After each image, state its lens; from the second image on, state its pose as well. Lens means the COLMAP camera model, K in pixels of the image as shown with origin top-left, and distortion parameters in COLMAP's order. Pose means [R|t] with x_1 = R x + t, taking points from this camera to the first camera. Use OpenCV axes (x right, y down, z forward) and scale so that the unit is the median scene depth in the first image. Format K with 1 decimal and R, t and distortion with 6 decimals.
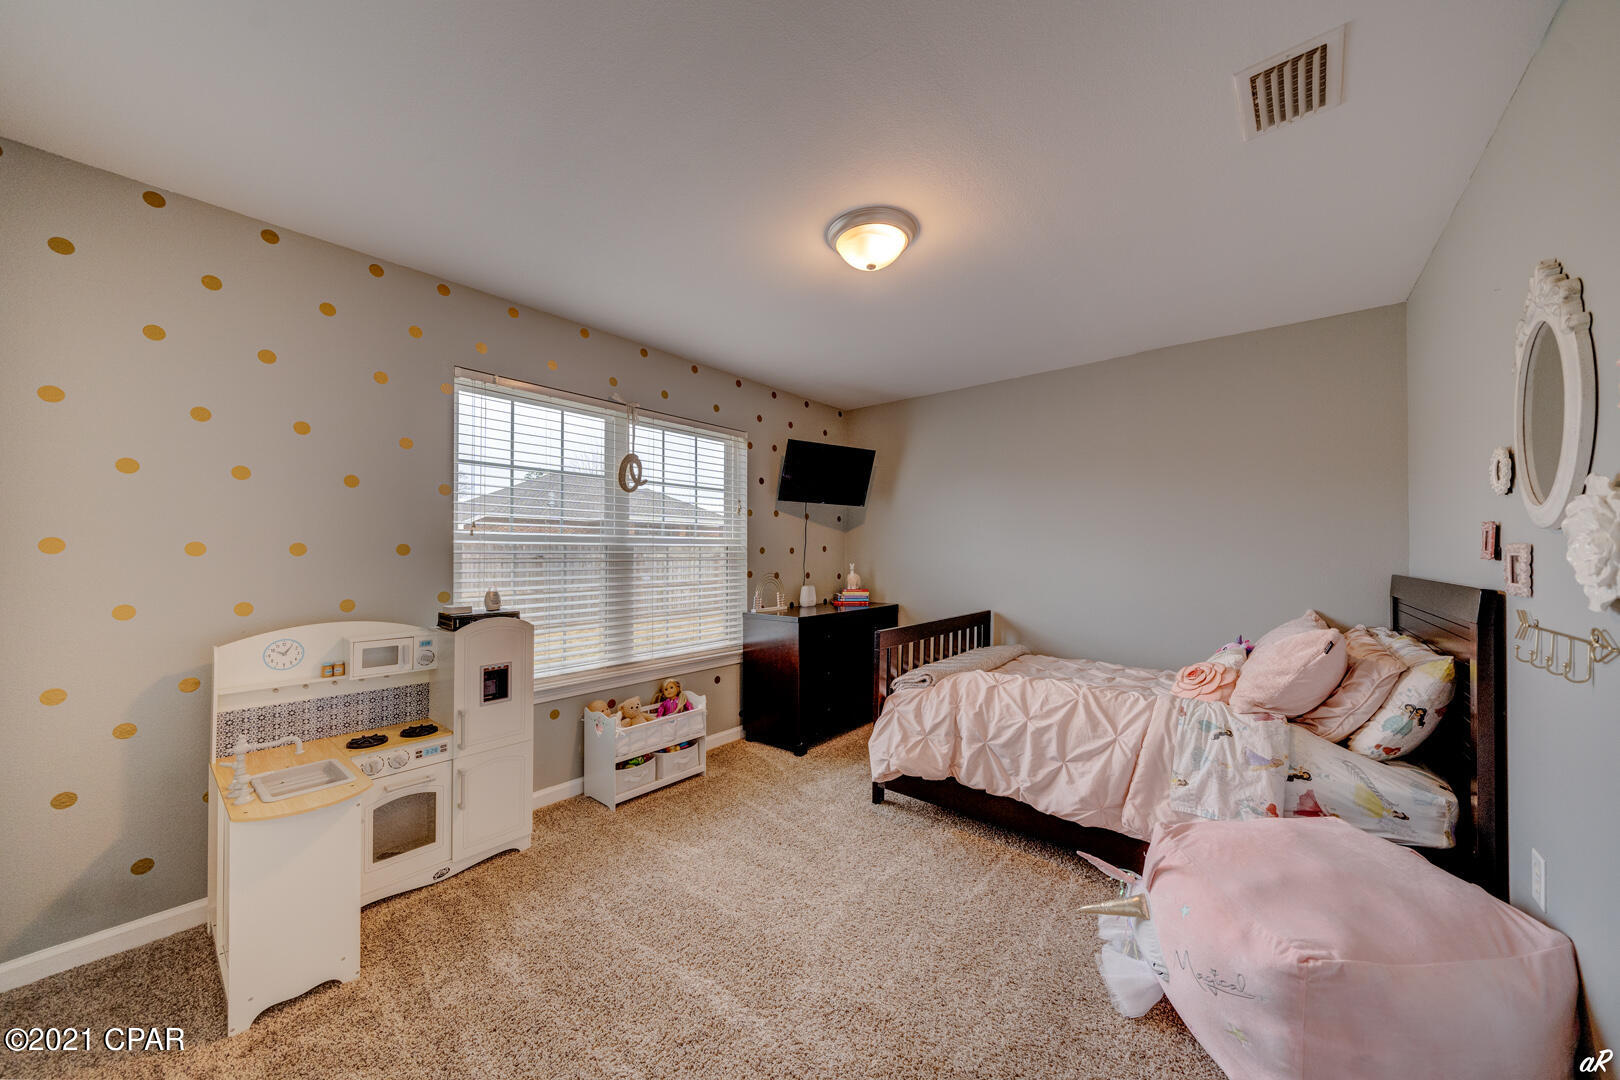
lens RADIAL K [[554.6, 0, 808.5], [0, 554.6, 543.9], [0, 0, 1]] dist [0.000032, 0.000042]
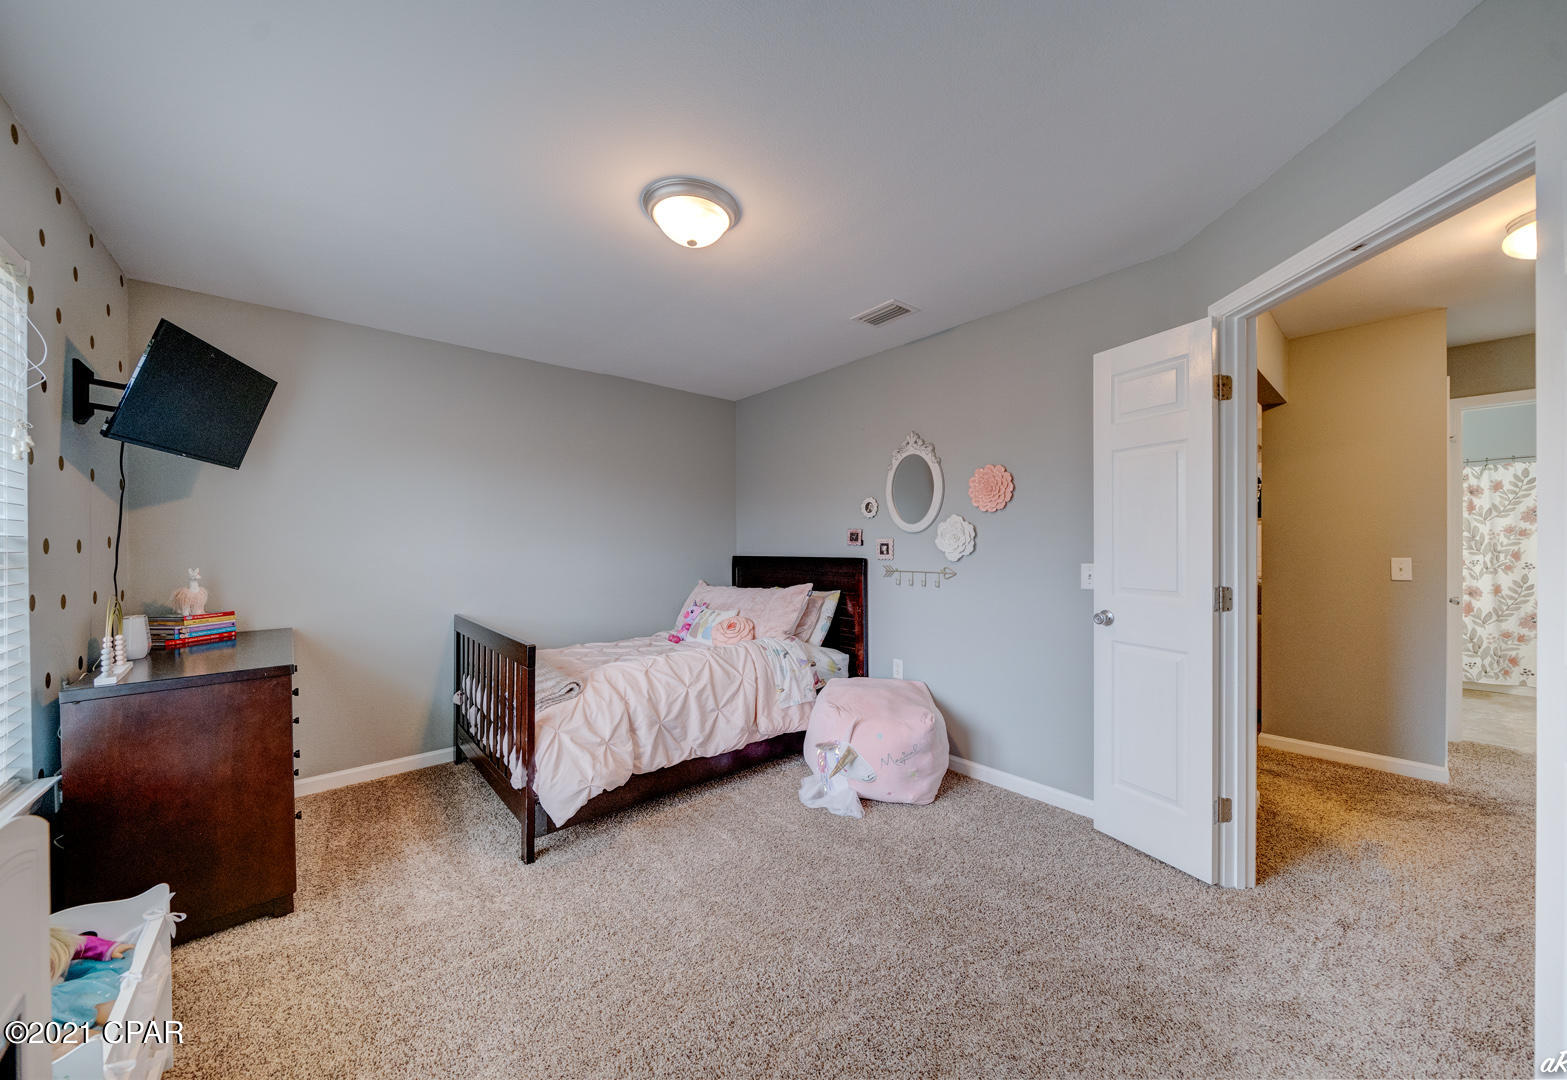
lens RADIAL K [[558.3, 0, 782.4], [0, 558.3, 548.4], [0, 0, 1]] dist [-0.000652, -0.000068]
pose [[0.144782, -0.012319, 0.989387, -0.733493], [-0.007396, 0.999881, 0.013532, 0.006681], [-0.989436, -0.009277, 0.144674, 0.639506]]
